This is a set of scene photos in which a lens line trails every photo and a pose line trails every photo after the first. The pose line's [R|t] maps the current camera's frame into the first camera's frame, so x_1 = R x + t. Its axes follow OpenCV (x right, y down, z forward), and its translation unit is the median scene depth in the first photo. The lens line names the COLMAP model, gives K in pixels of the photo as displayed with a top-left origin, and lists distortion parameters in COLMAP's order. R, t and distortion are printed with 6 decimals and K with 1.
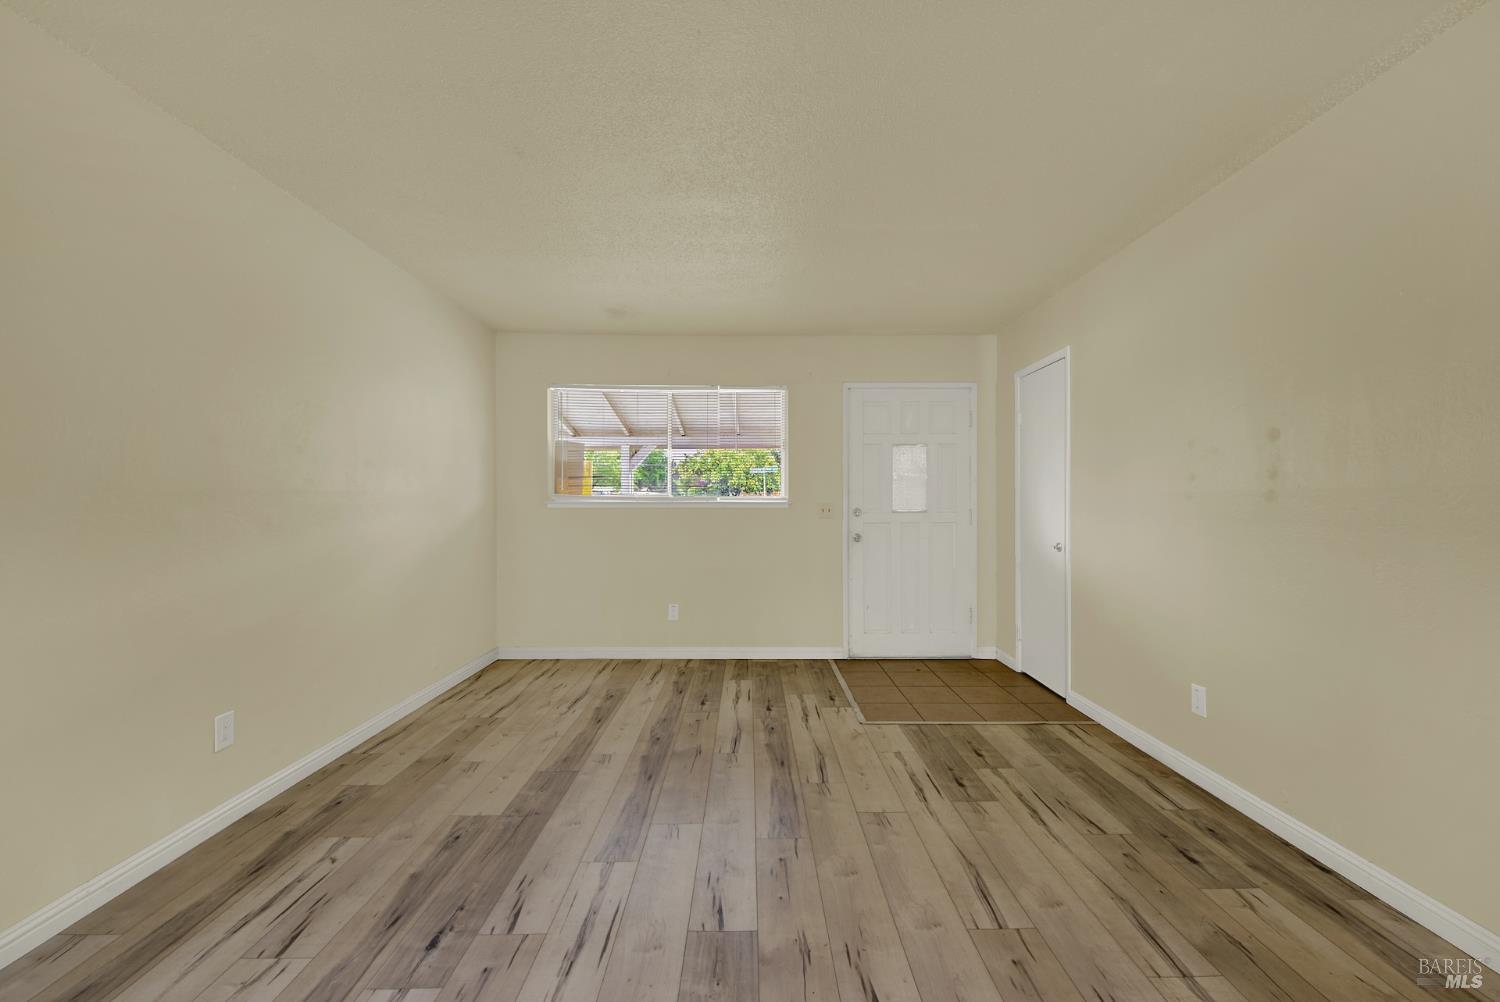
lens RADIAL K [[610.5, 0, 748.4], [0, 610.5, 500.5], [0, 0, 1]] dist [0.007463, -0.003561]
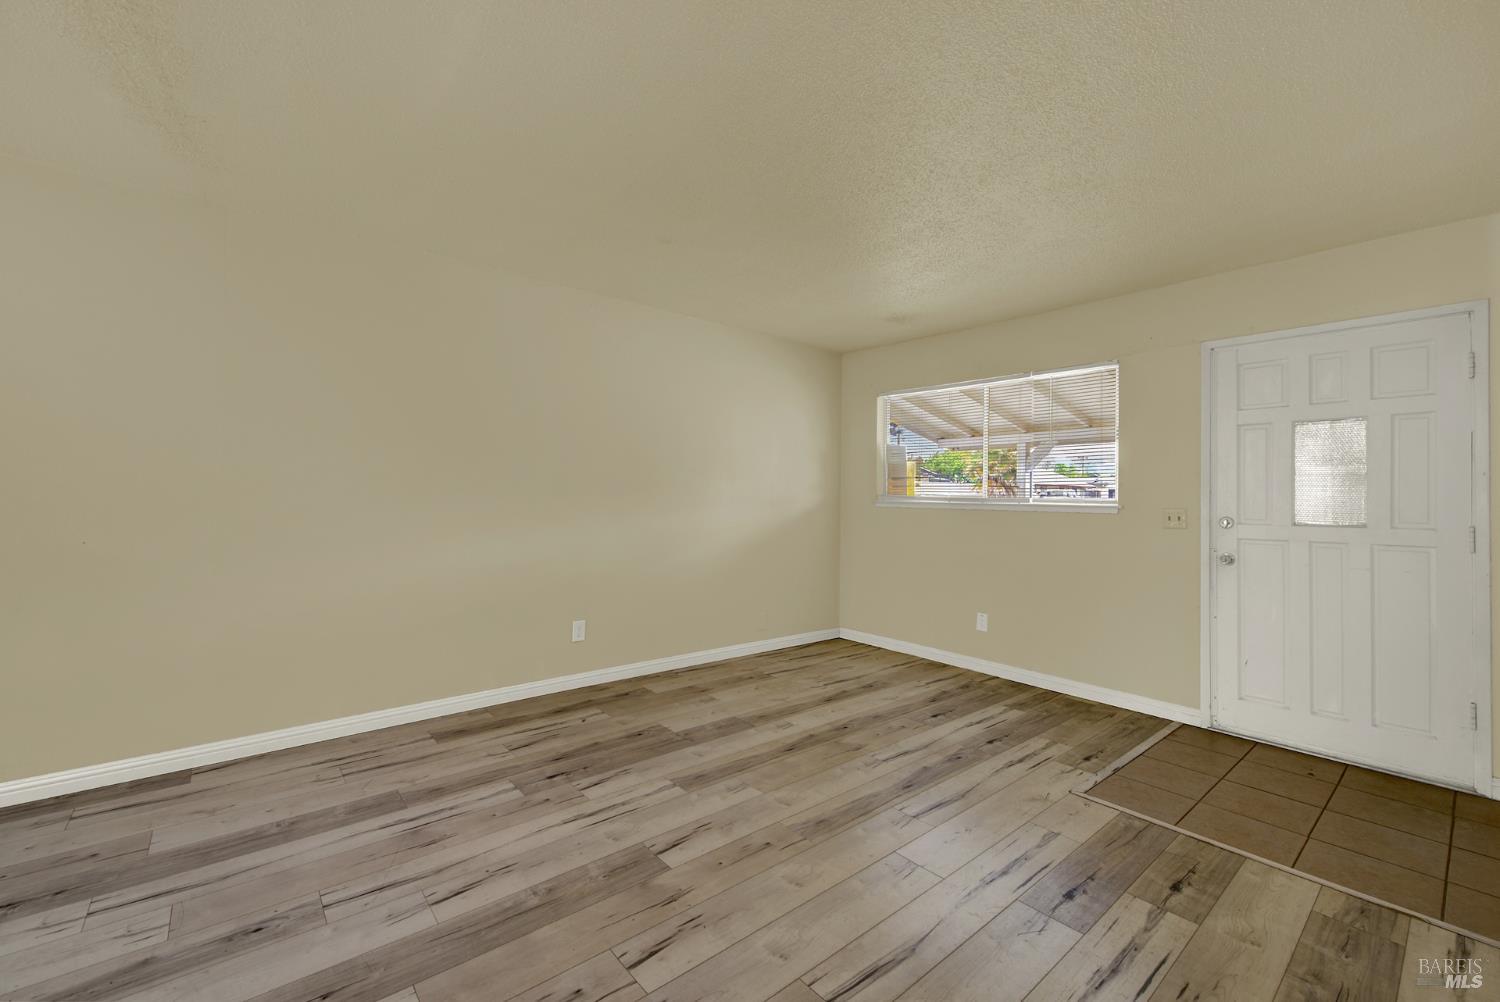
lens RADIAL K [[610.5, 0, 756.8], [0, 610.5, 475.4], [0, 0, 1]] dist [0.007463, -0.003561]
pose [[0.644028, -0.018237, -0.764784, 0.578165], [-0.015005, 0.999222, -0.036462, -0.002388], [0.764855, 0.034958, 0.643254, 0.198000]]
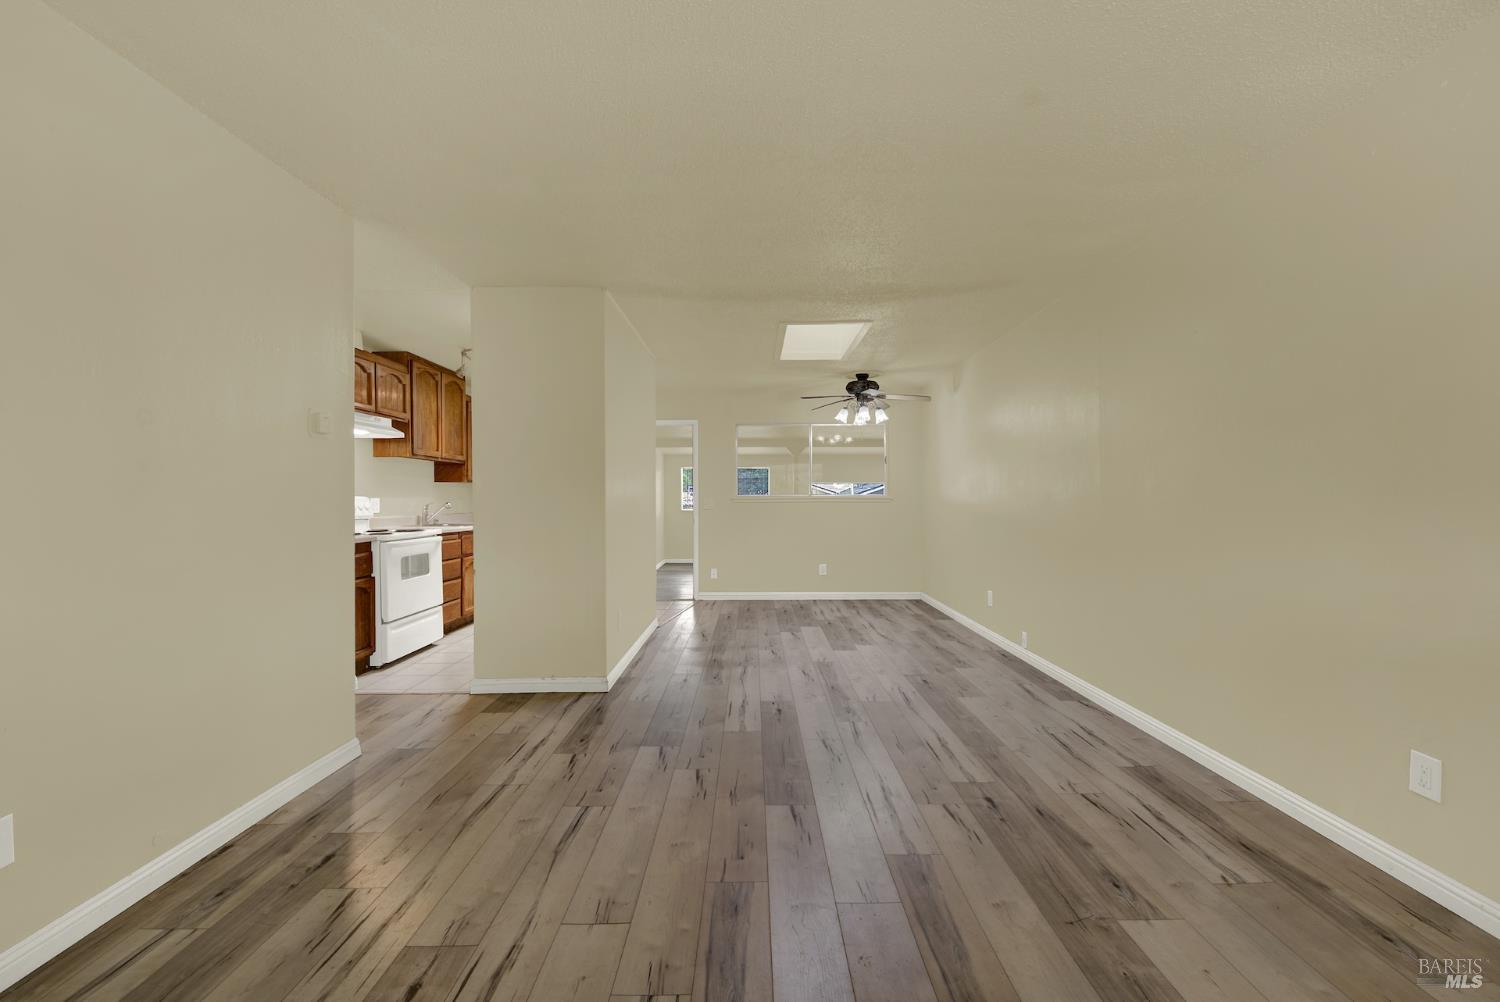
lens RADIAL K [[610.5, 0, 748.0], [0, 610.5, 500.8], [0, 0, 1]] dist [0.007463, -0.003561]
pose [[-0.999965, 0.004425, 0.007064, 0.023096], [0.004471, 0.999969, 0.006464, 0.002842], [-0.007035, 0.006495, -0.999954, 1.346220]]
